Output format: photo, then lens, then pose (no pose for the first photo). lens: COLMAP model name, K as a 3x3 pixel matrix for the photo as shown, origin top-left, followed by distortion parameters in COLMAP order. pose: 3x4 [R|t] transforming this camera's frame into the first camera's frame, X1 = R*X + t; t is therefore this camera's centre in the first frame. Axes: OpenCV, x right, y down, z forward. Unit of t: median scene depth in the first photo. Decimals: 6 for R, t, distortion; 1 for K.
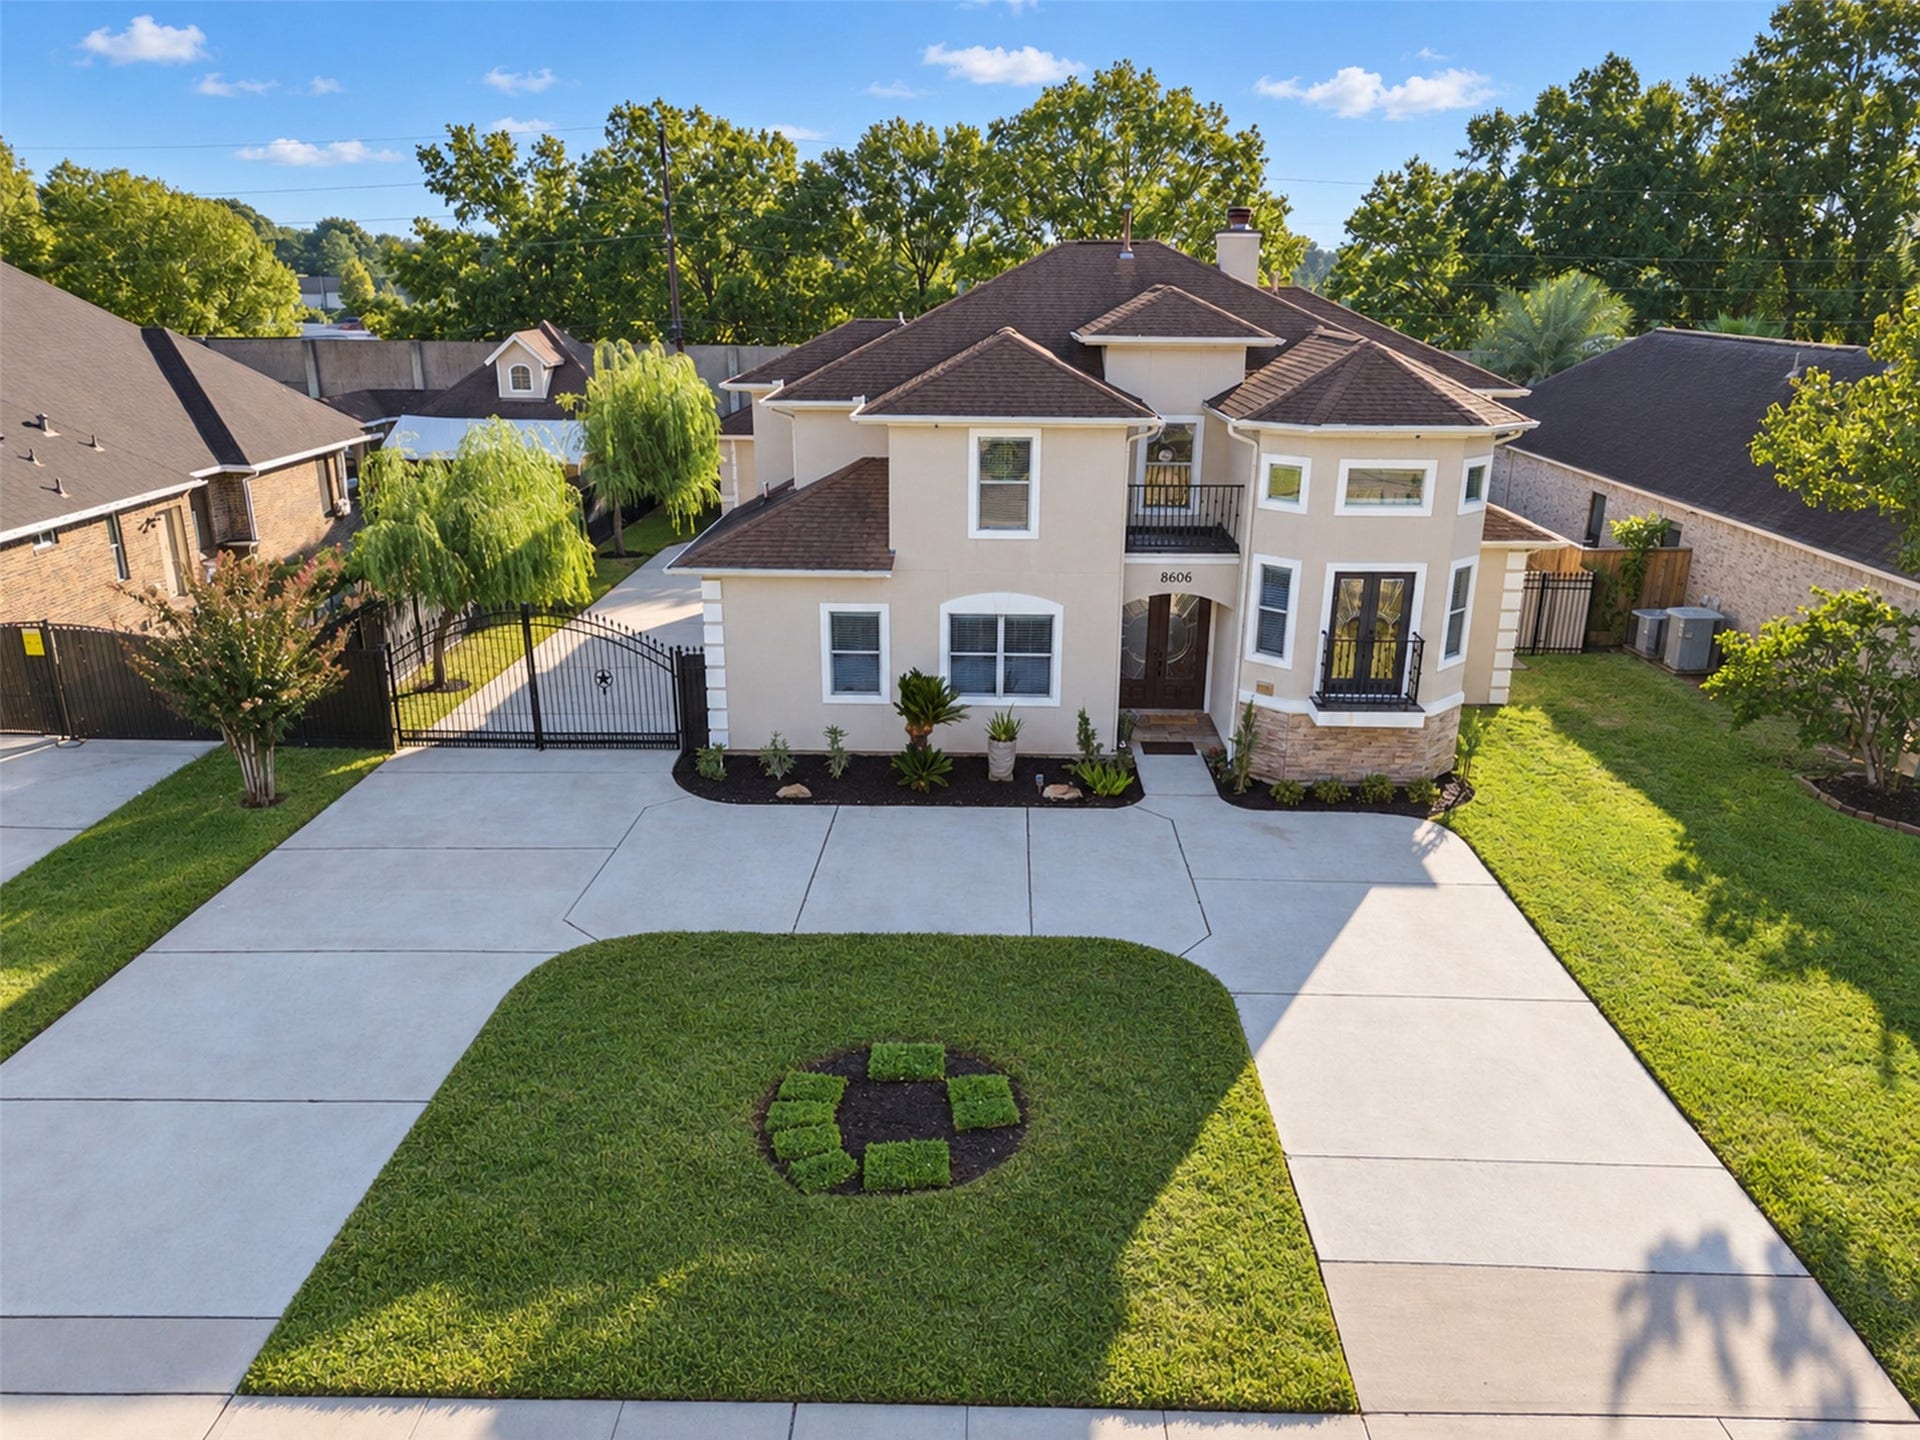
lens RADIAL K [[1344.2, 0, 966.3], [0, 1344.2, 707.6], [0, 0, 1]] dist [0.087056, -0.095014]
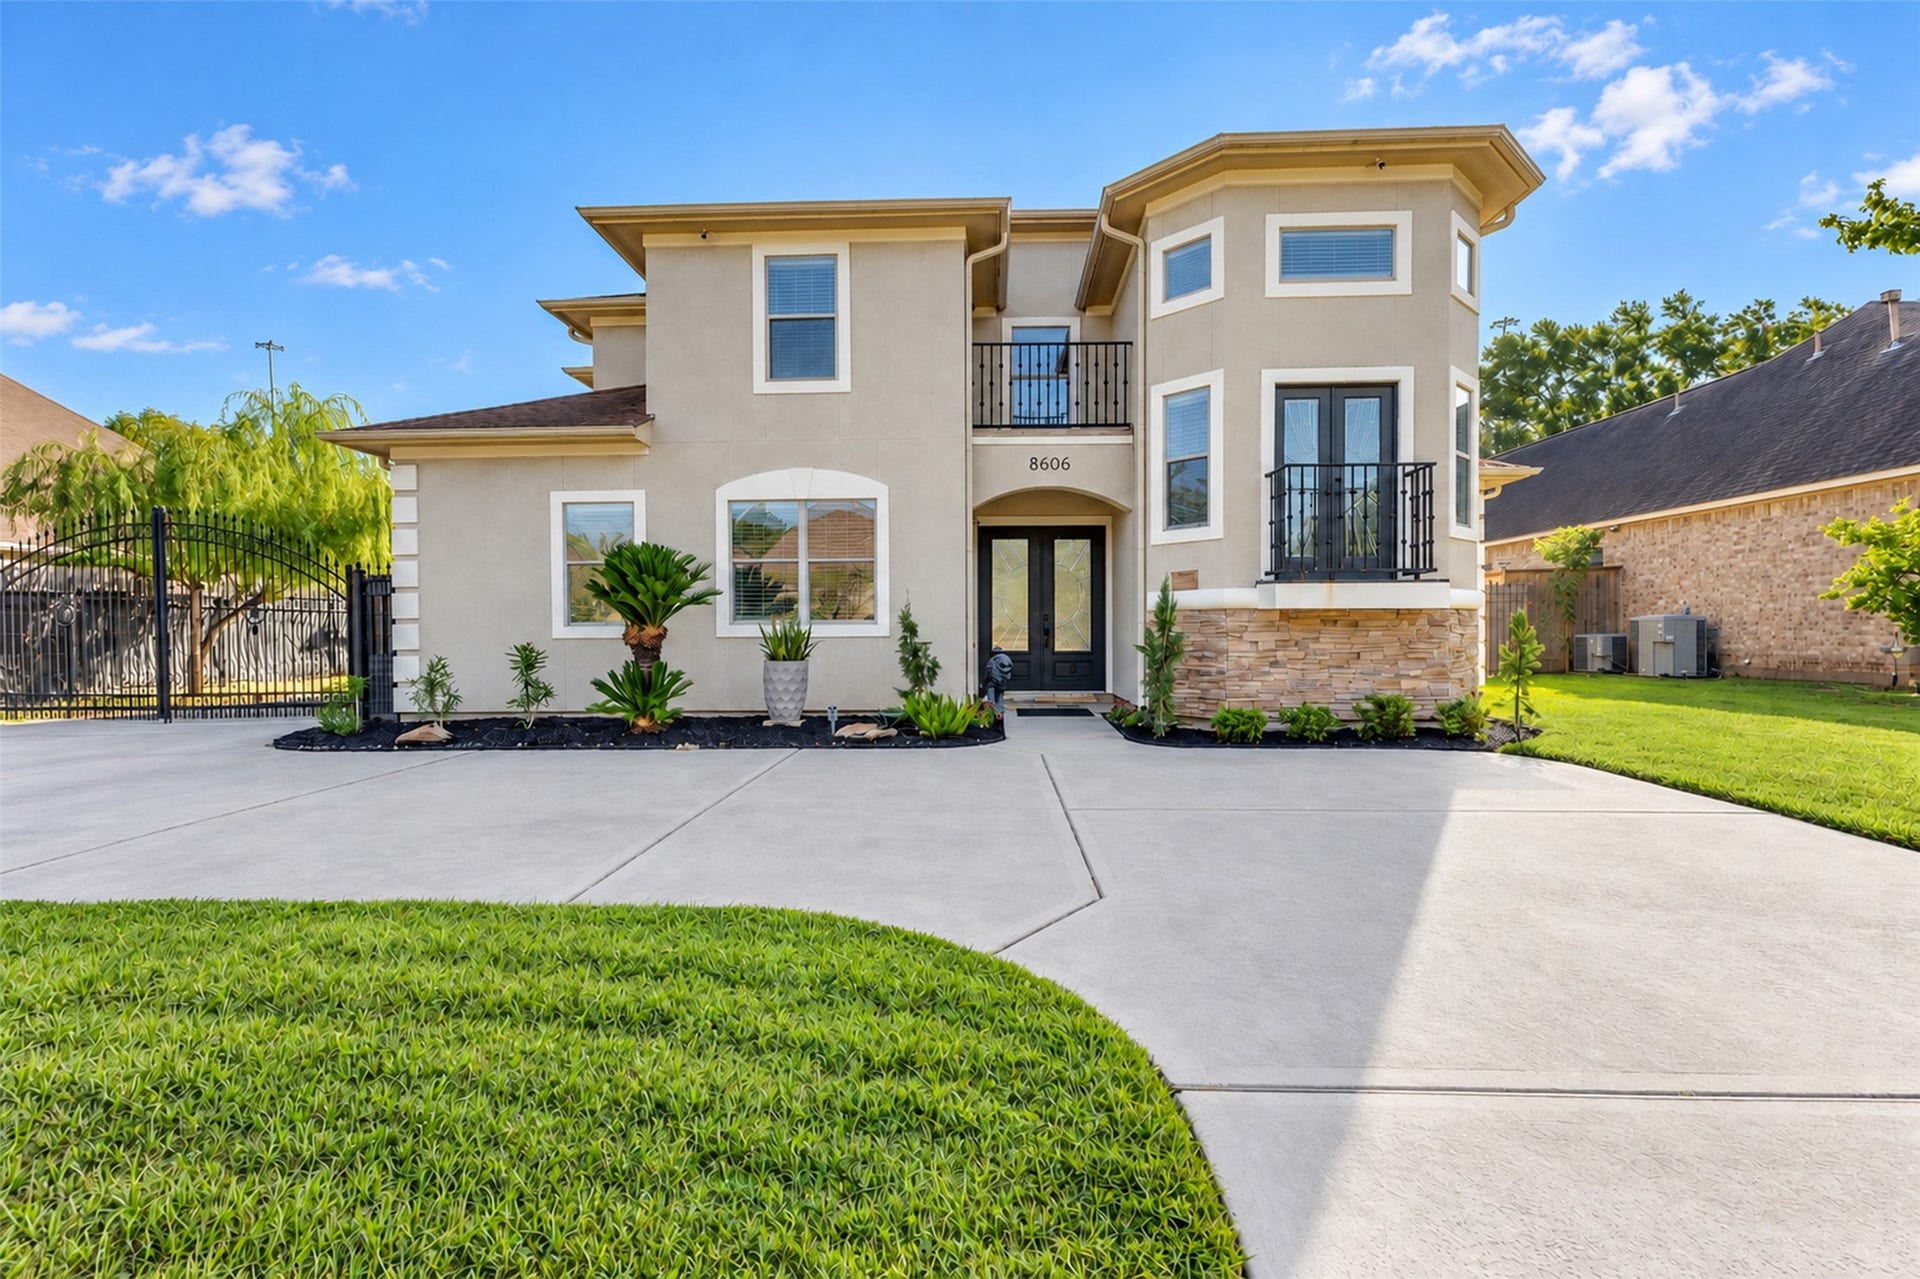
lens RADIAL K [[837.5, 0, 957.3], [0, 837.5, 634.9], [0, 0, 1]] dist [0.002451, 0.000137]
pose [[0.999626, -0.014343, -0.023291, 0.118153], [0.006553, 0.952271, -0.305185, 0.133294], [0.026556, 0.304918, 0.952008, 0.609043]]
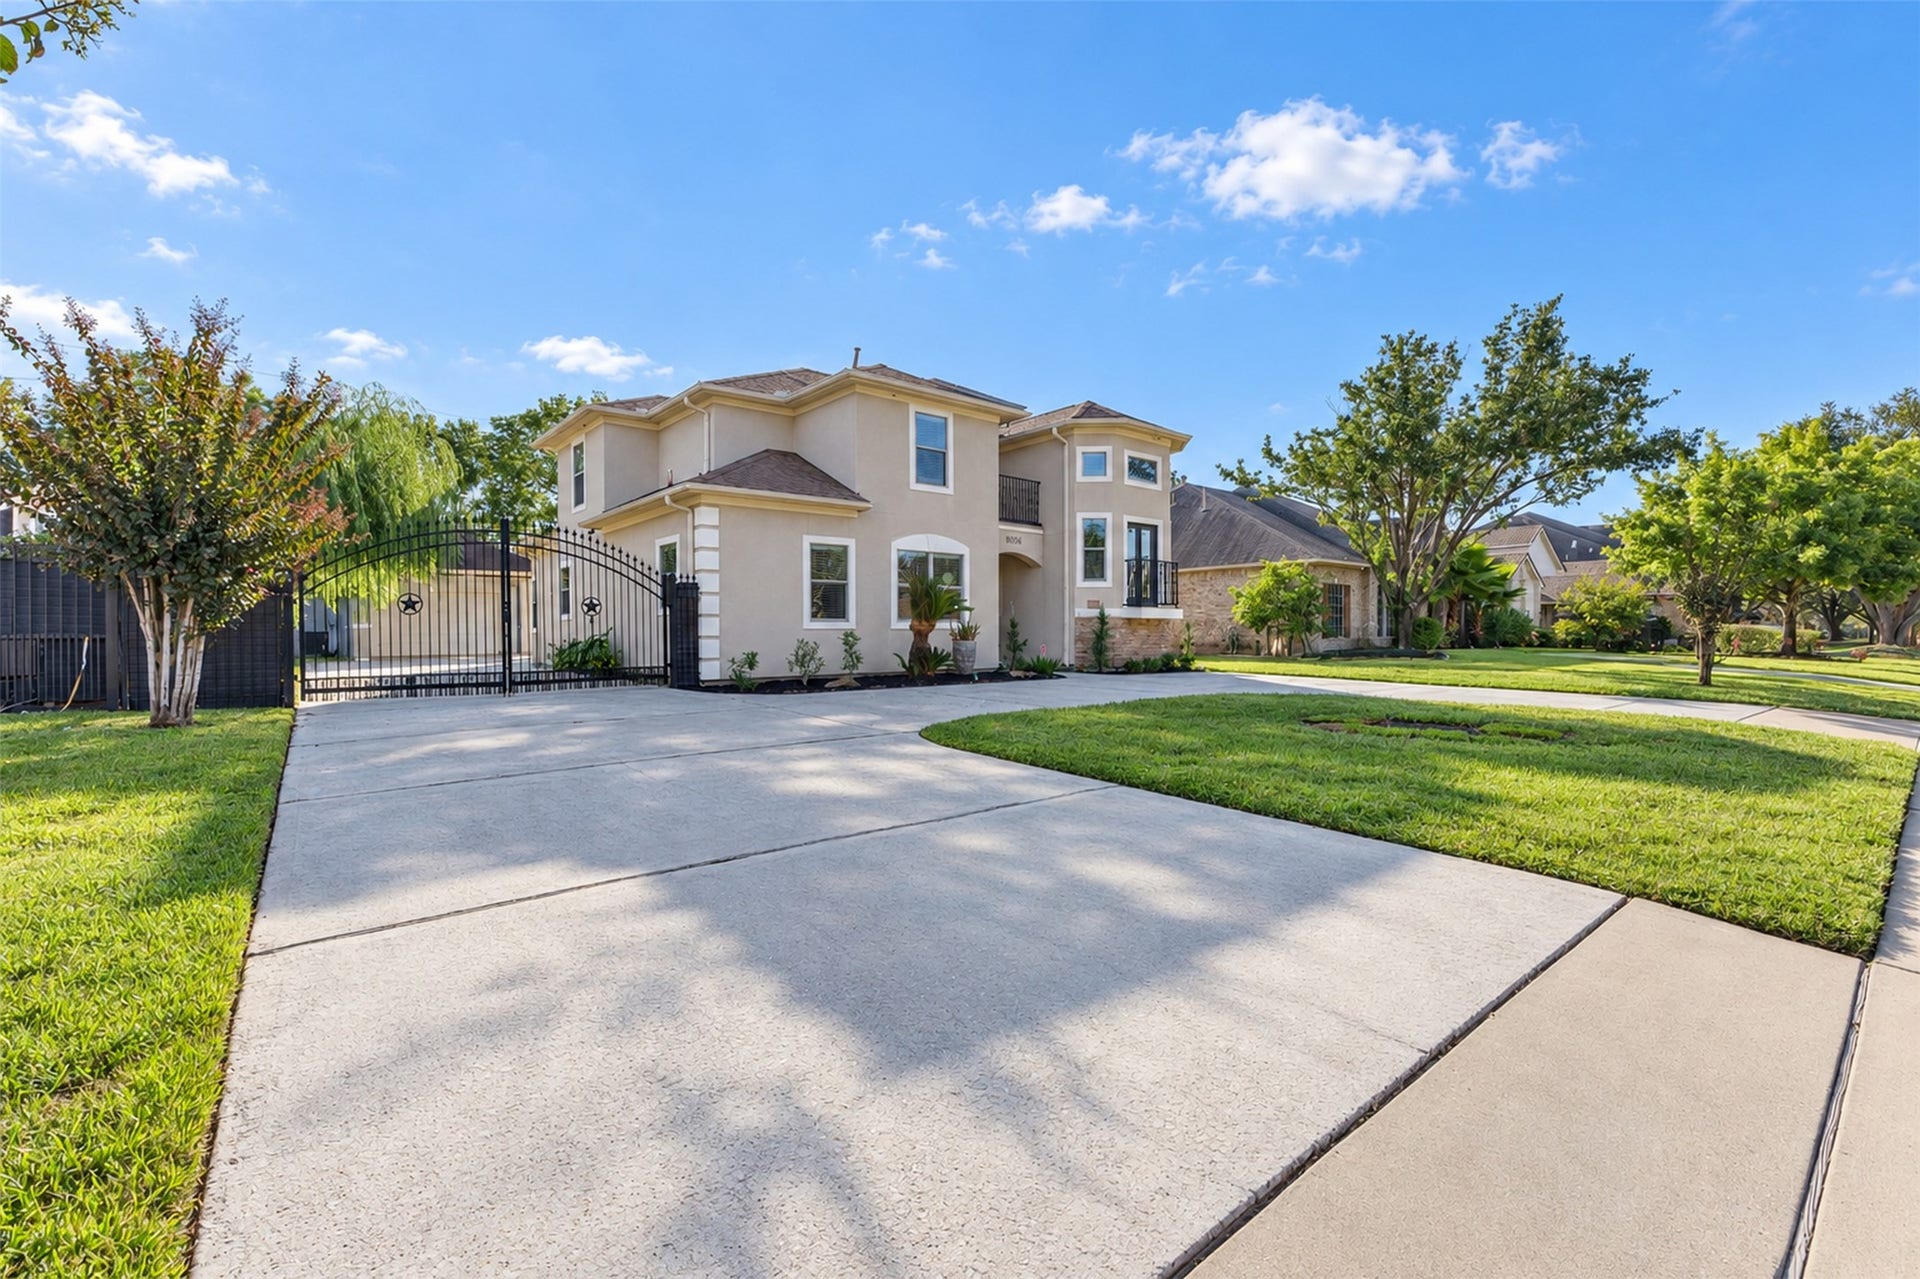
lens RADIAL K [[825.3, 0, 961.4], [0, 825.3, 633.7], [0, 0, 1]] dist [0.010118, -0.000693]
pose [[0.754373, -0.012088, 0.656335, -0.465744], [0.210754, 0.951360, -0.224714, 0.183830], [-0.621695, 0.307843, 0.720228, 0.451981]]
